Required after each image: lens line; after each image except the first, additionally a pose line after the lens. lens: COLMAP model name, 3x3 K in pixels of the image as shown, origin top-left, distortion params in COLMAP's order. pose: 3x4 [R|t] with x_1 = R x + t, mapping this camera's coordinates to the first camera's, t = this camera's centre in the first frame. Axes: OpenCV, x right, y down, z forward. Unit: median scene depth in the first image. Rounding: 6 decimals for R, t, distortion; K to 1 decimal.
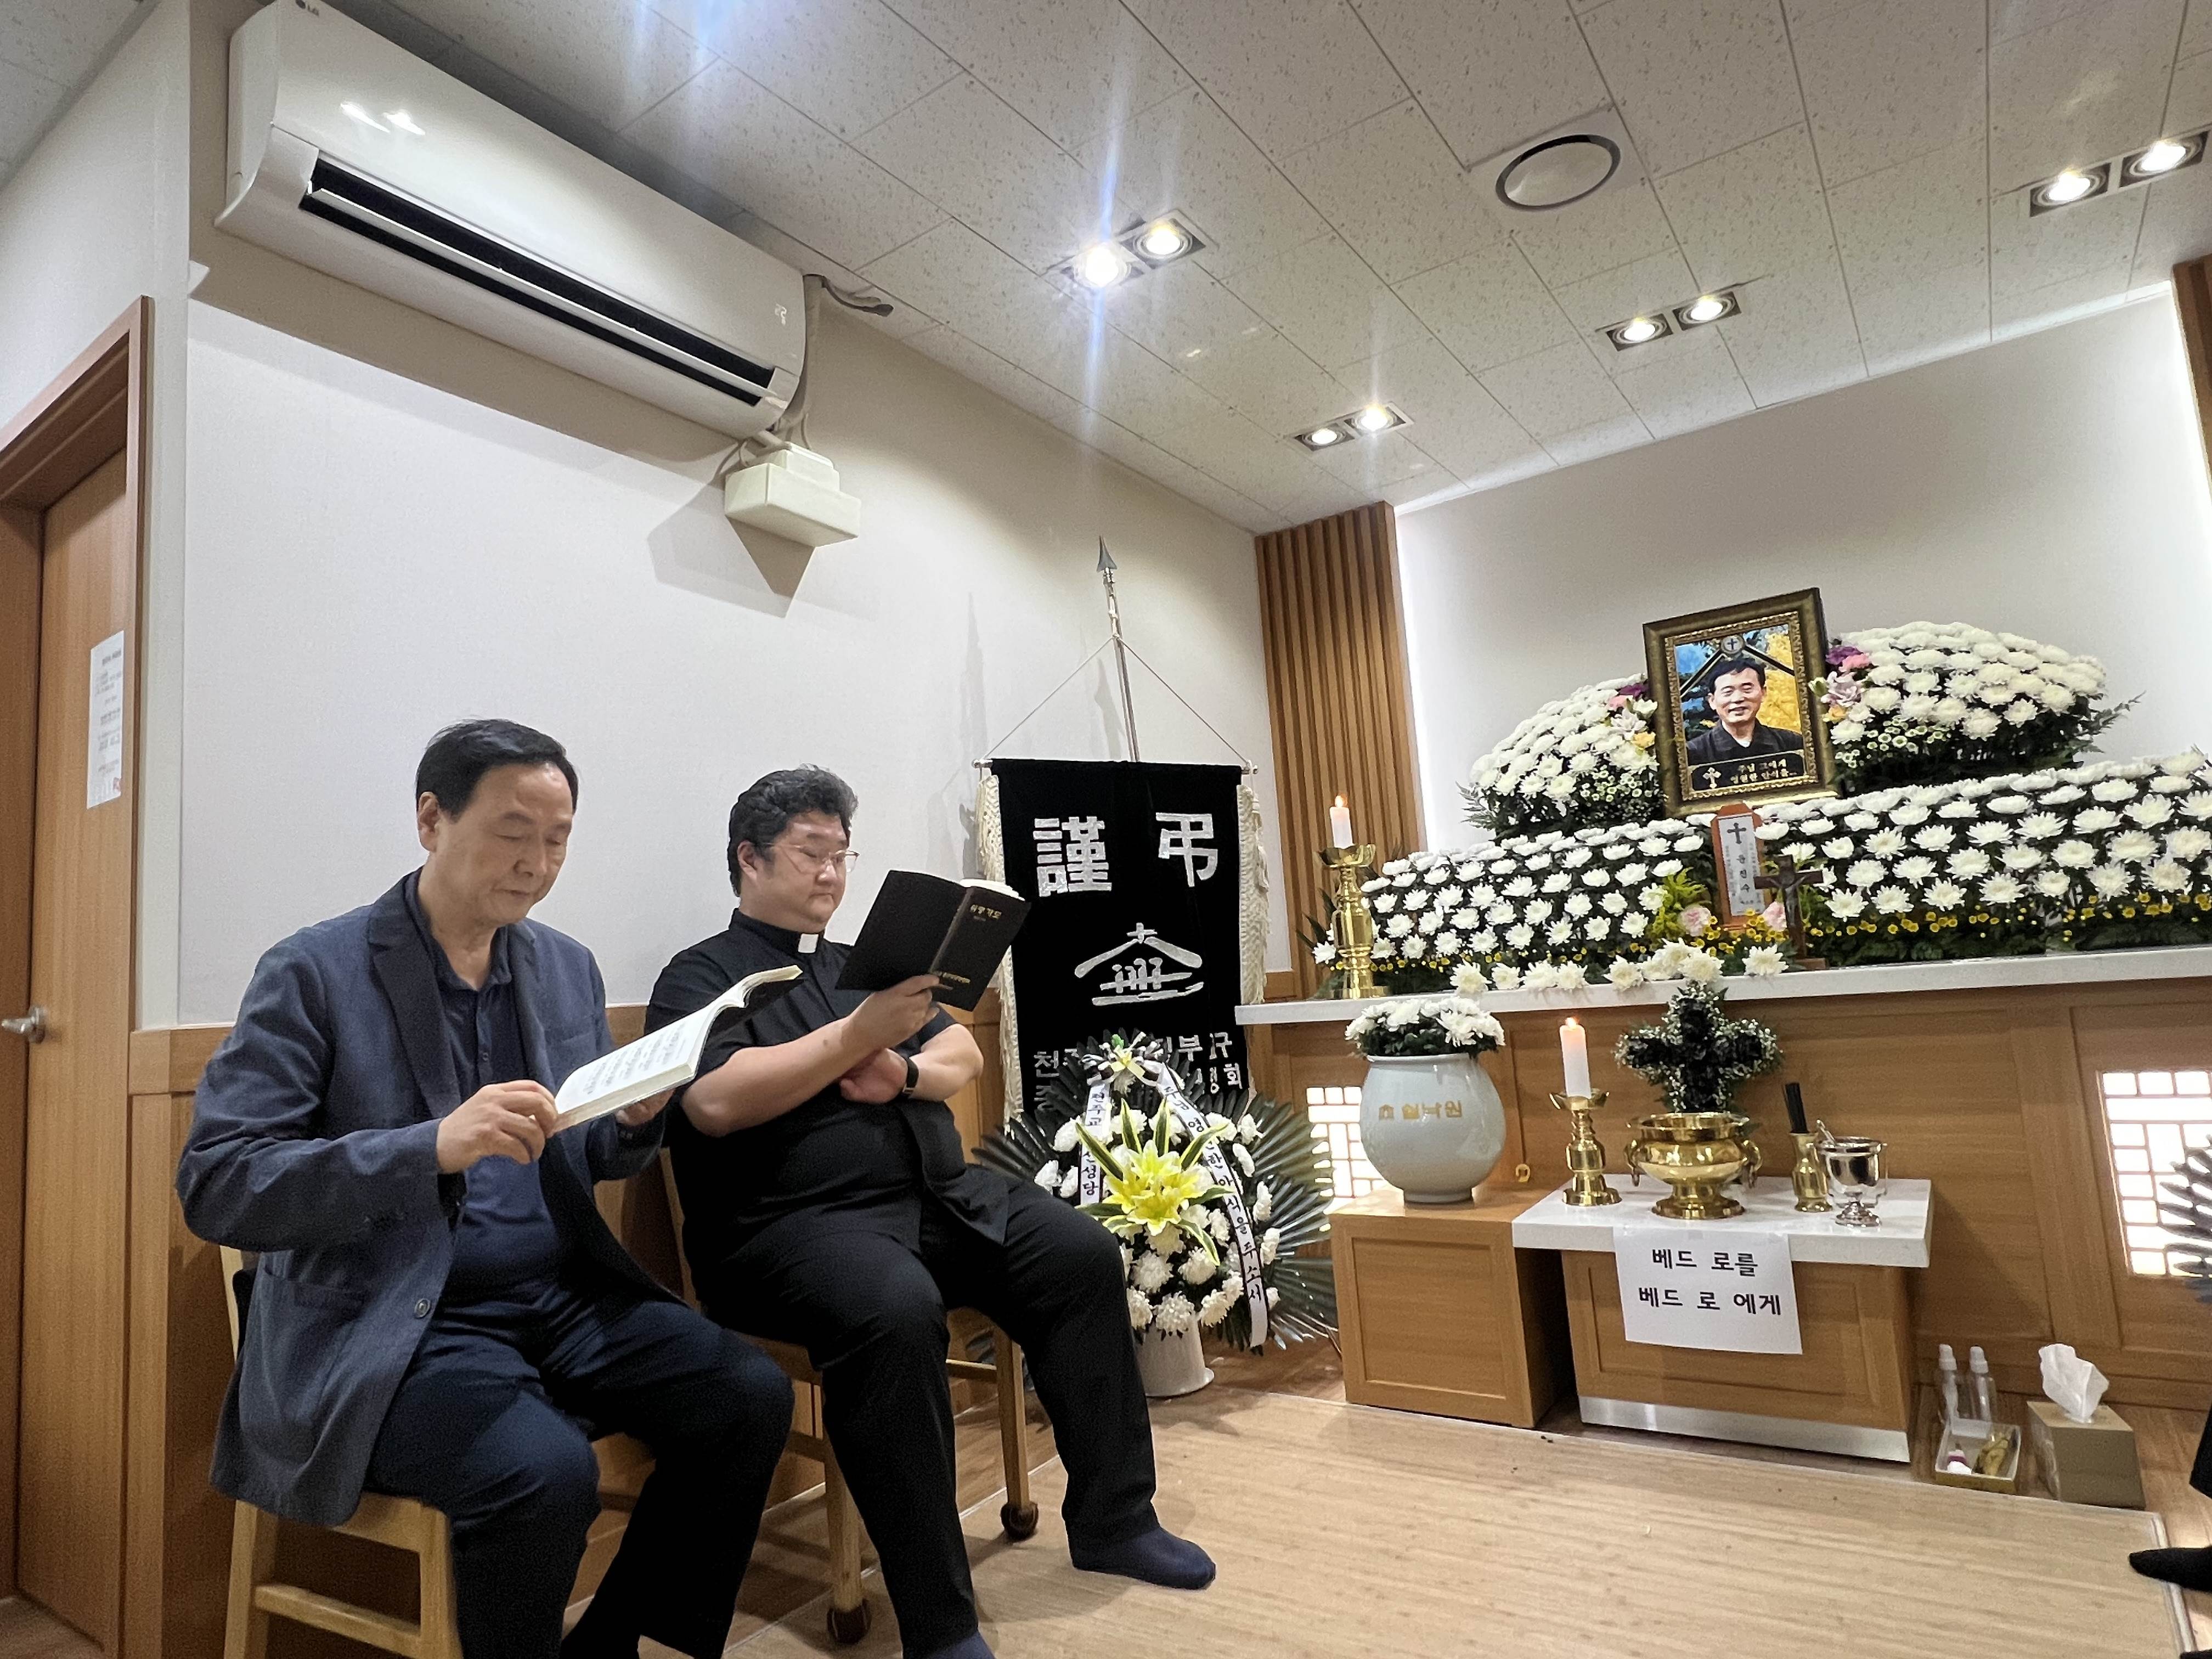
lens RADIAL K [[1267.2, 0, 1114.3], [0, 1267.2, 832.8], [0, 0, 1]] dist [0.003574, -0.002314]
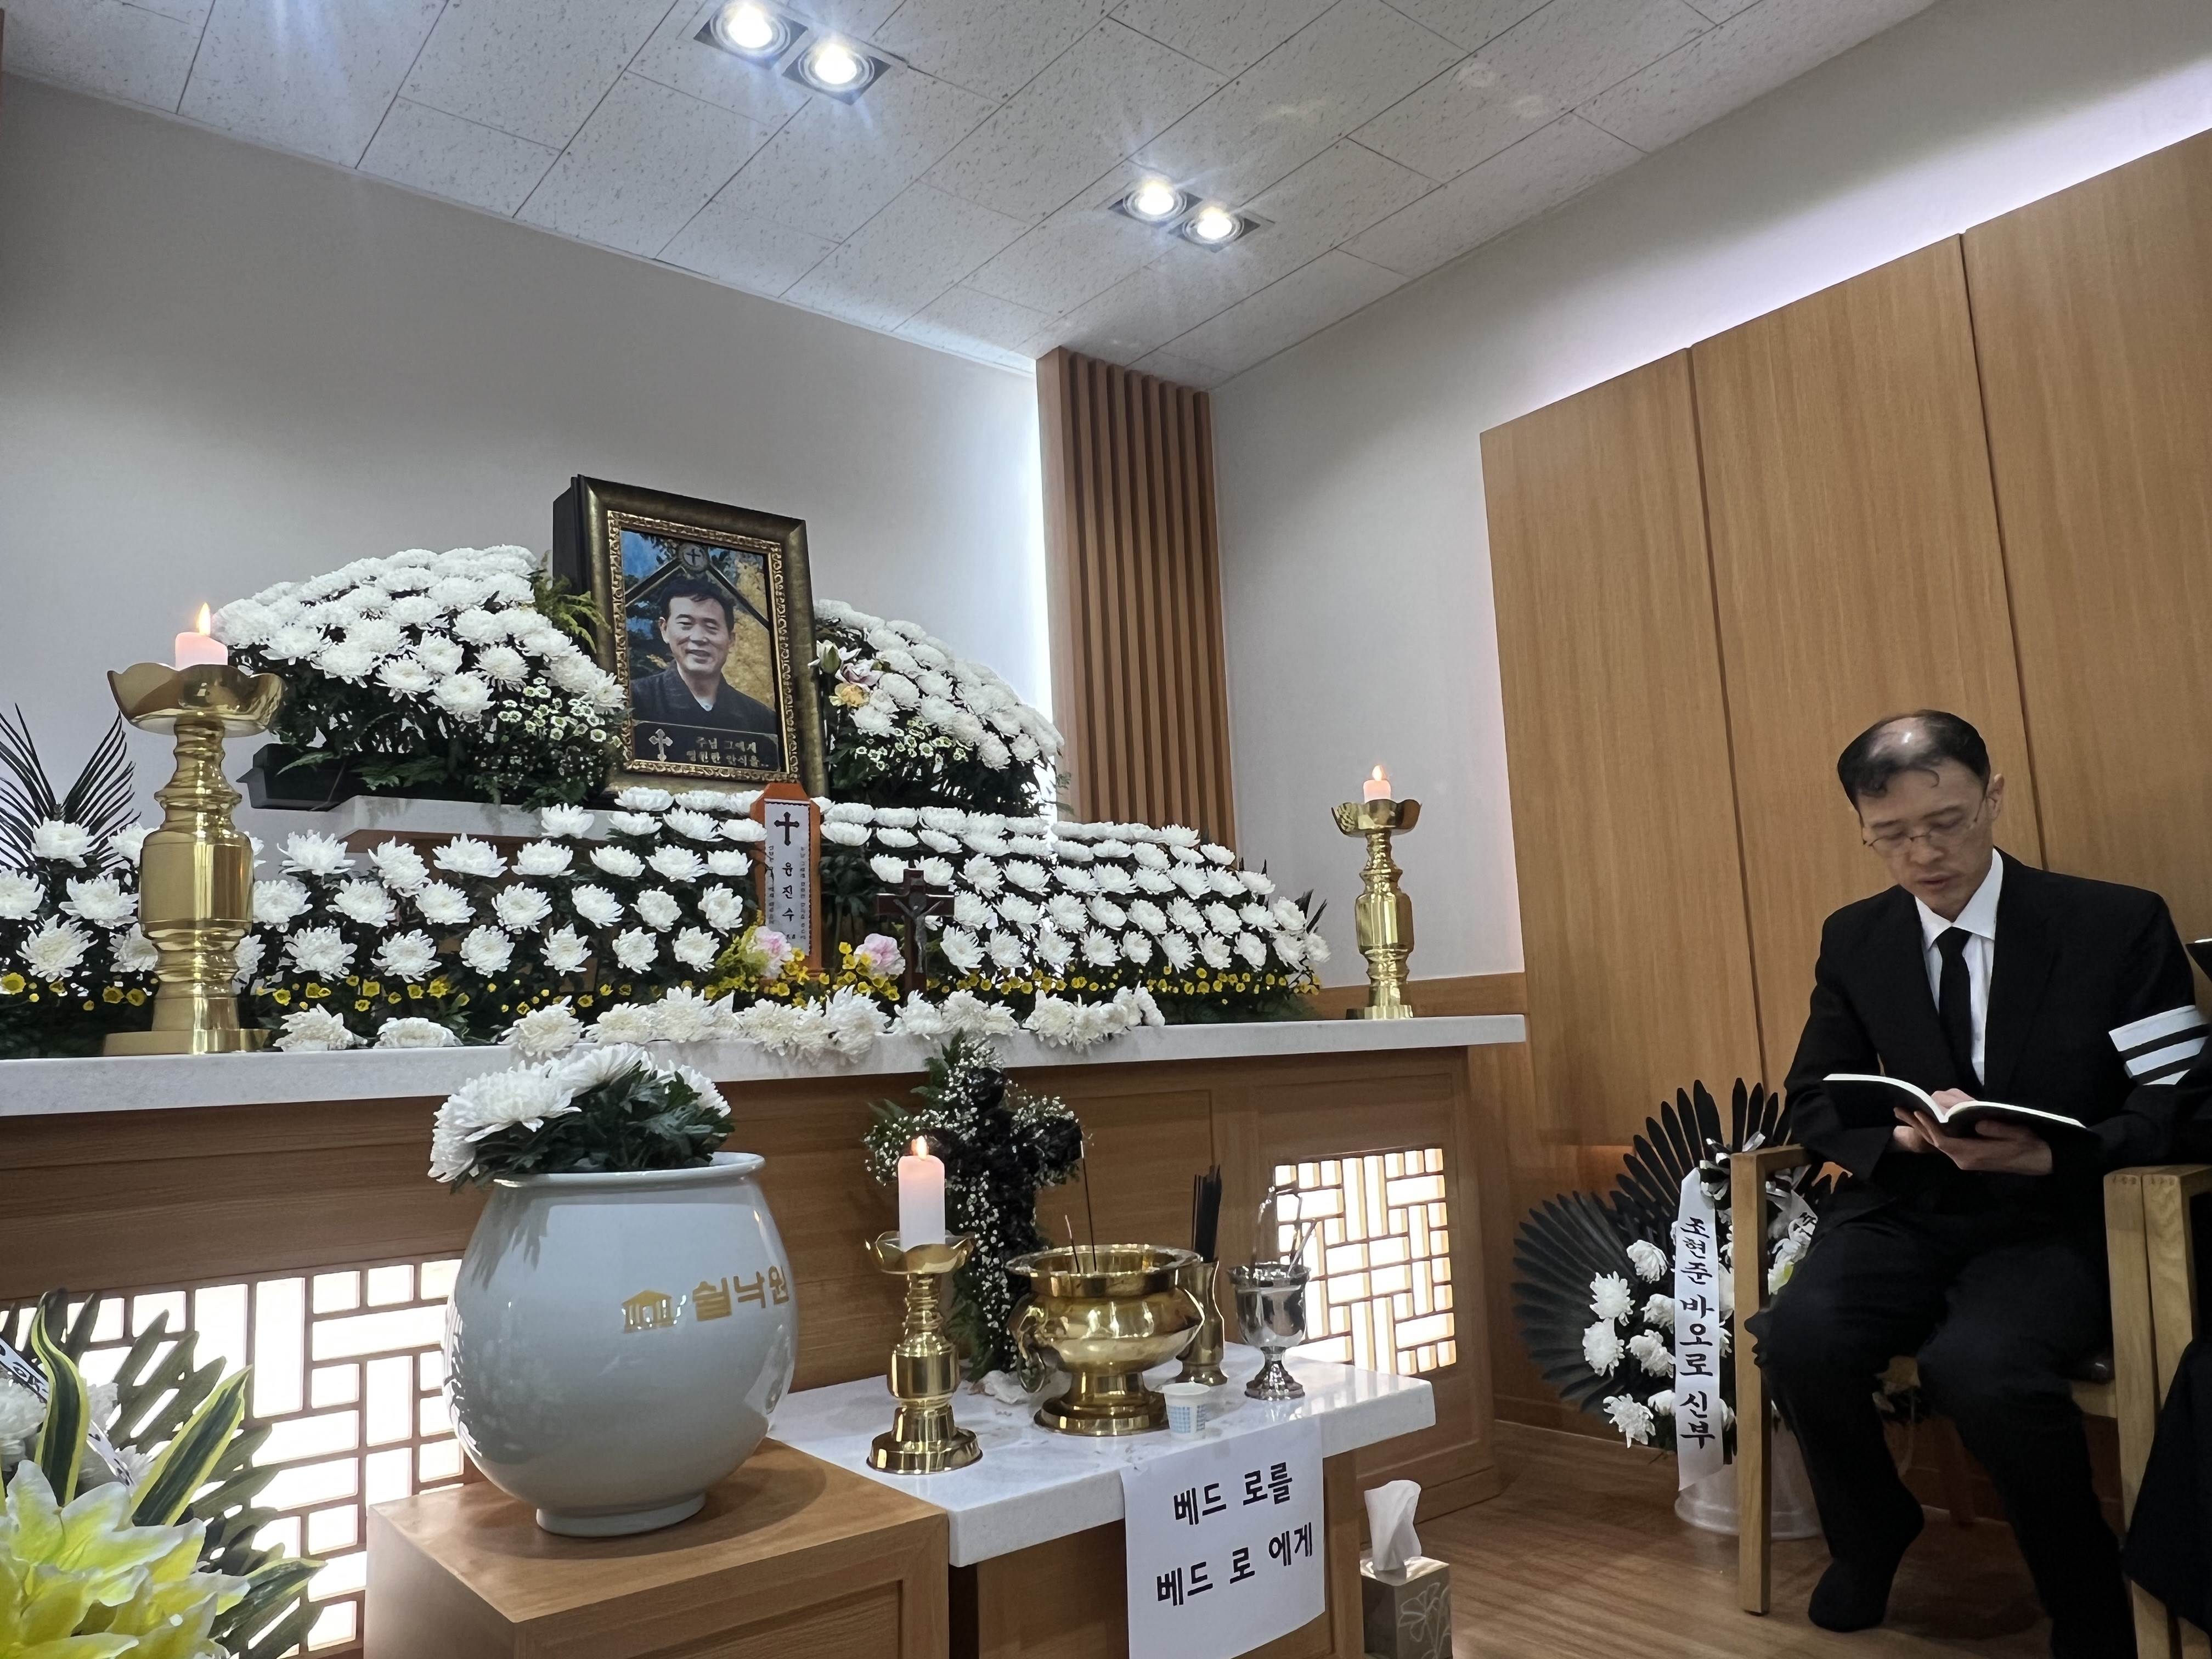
lens RADIAL K [[1529.5, 0, 1089.6], [0, 1529.5, 837.3], [0, 0, 1]] dist [0.015287, 0.004996]
pose [[0.285774, 0.192773, 0.938708, -0.218182], [-0.098677, 0.980271, -0.171268, 0.138986], [-0.953203, -0.043685, 0.299158, 0.706652]]
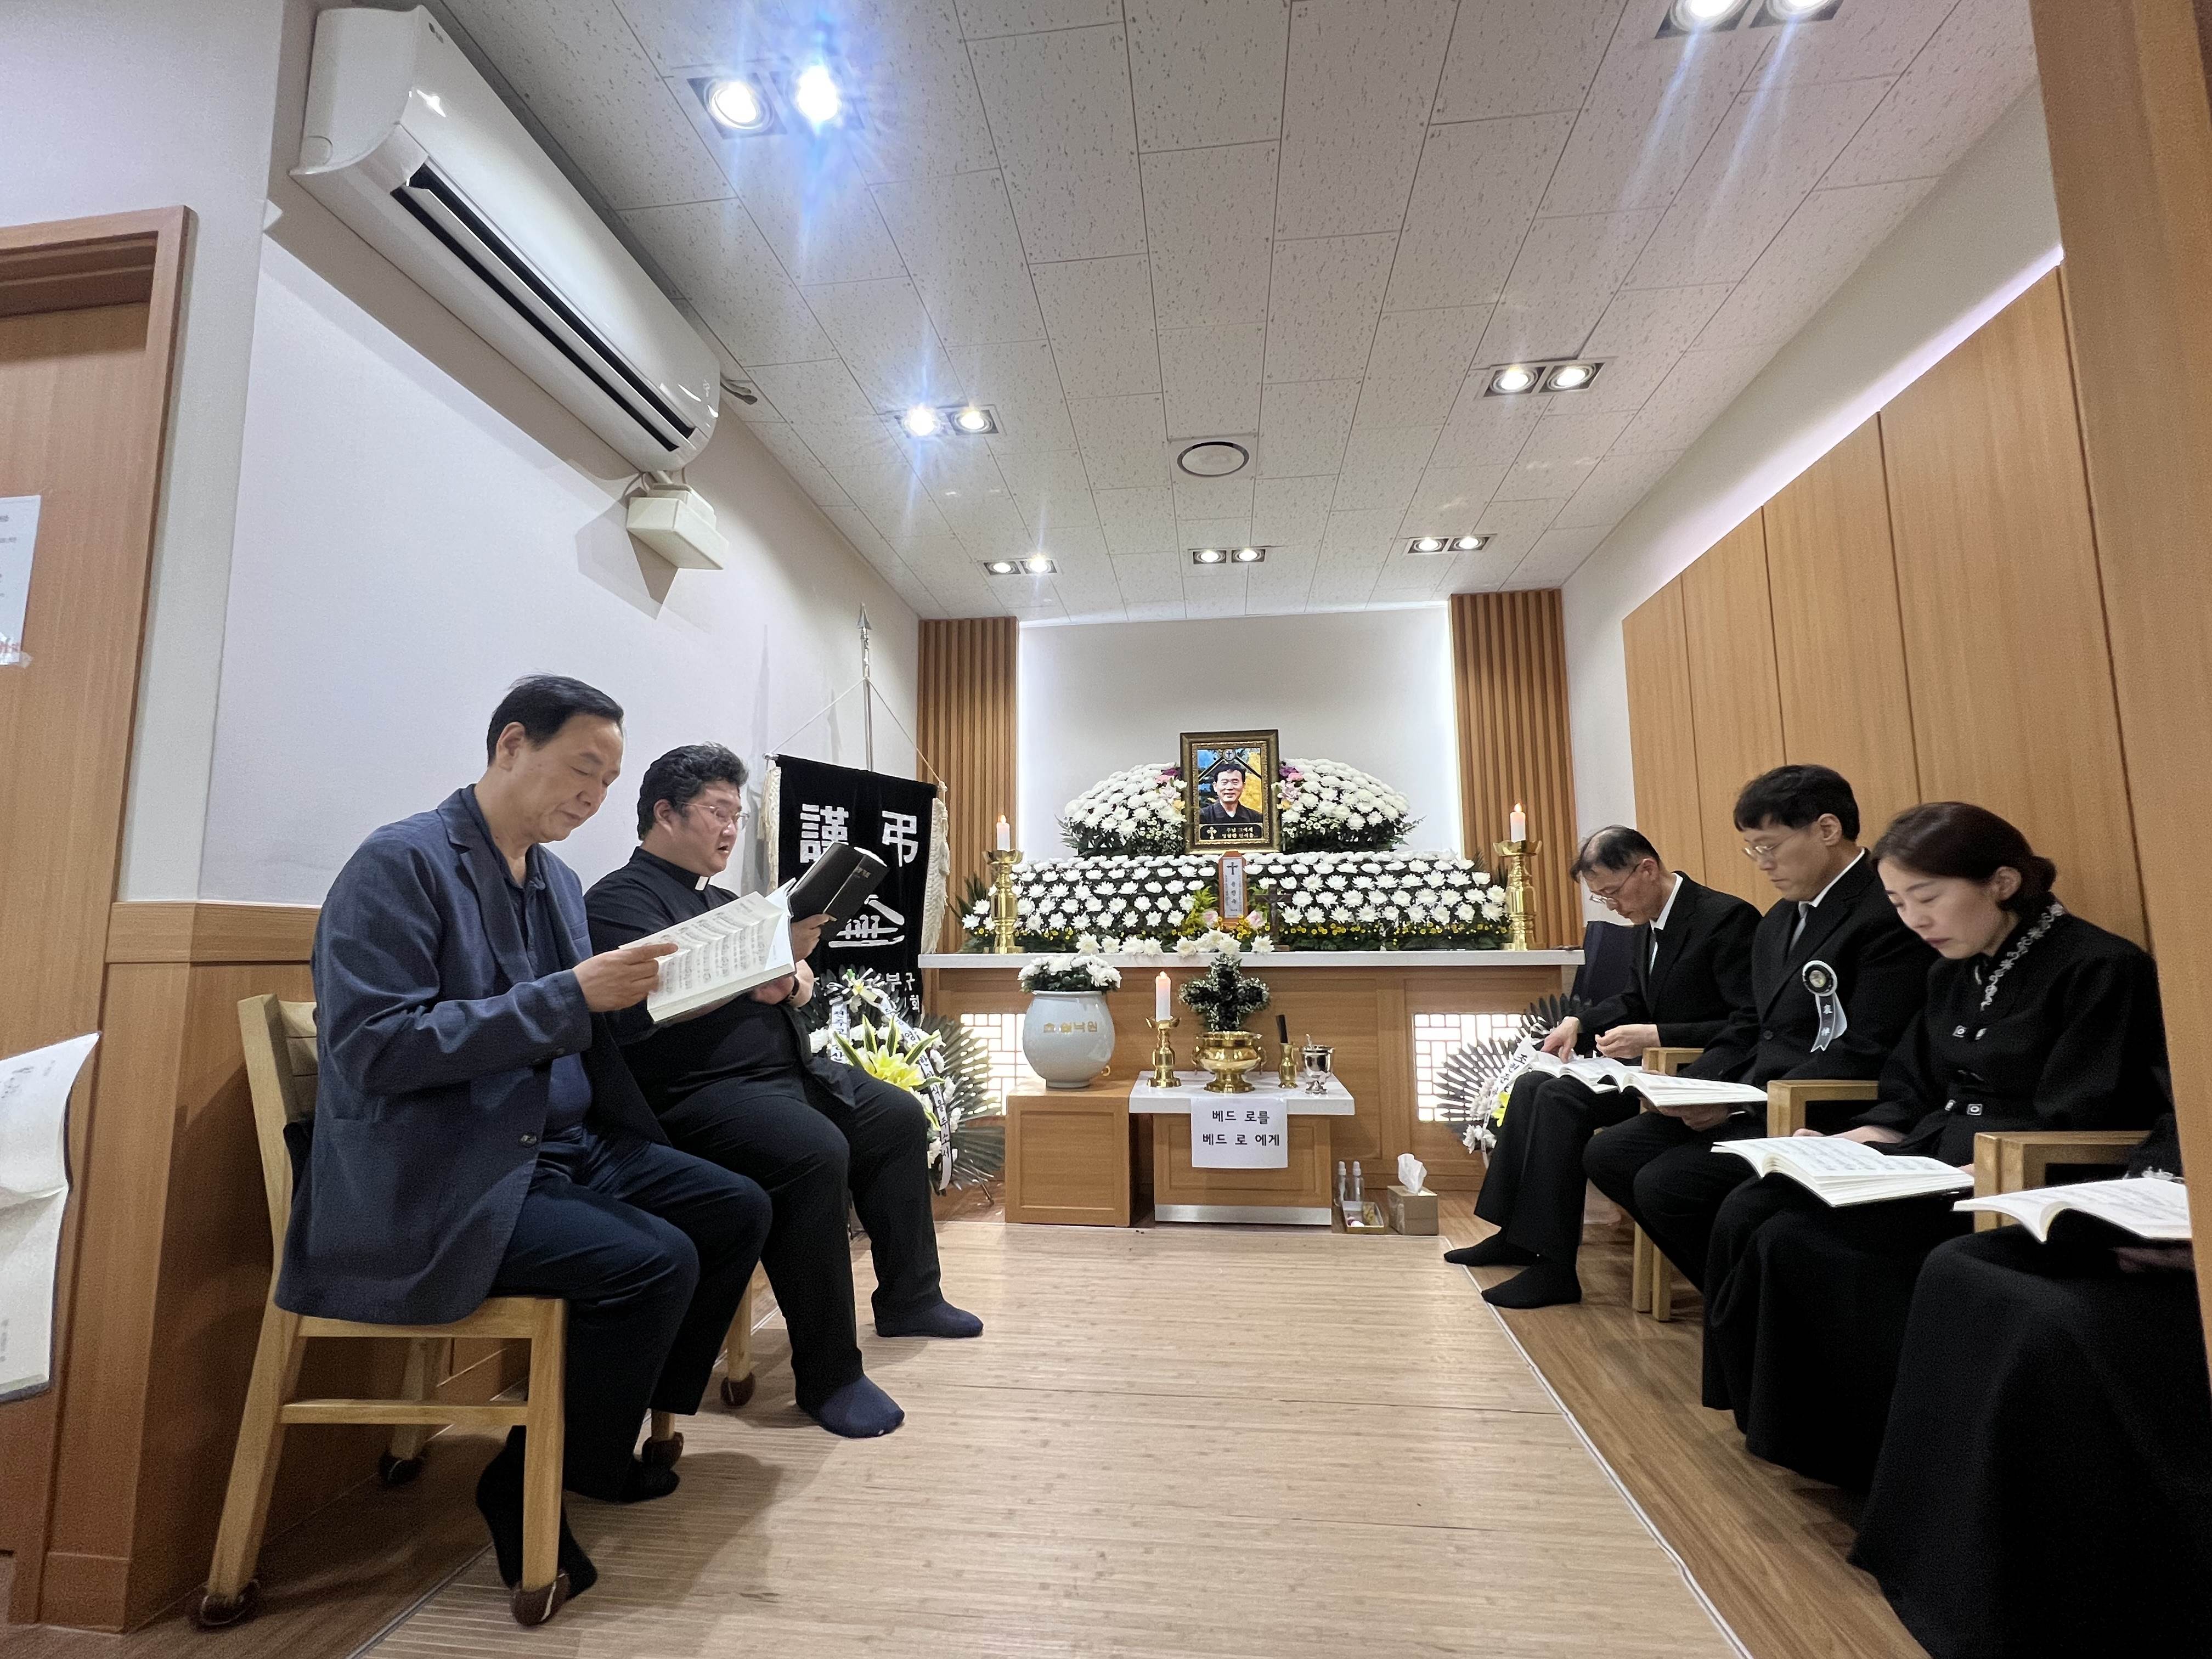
lens RADIAL K [[956.8, 0, 1106.9], [0, 956.8, 826.2], [0, 0, 1]] dist [0.001666, -0.000316]
pose [[0.880200, 0.122270, 0.458583, -0.269453], [-0.114418, 0.992413, -0.044990, 0.023508], [-0.460605, -0.012870, 0.887512, -0.043360]]
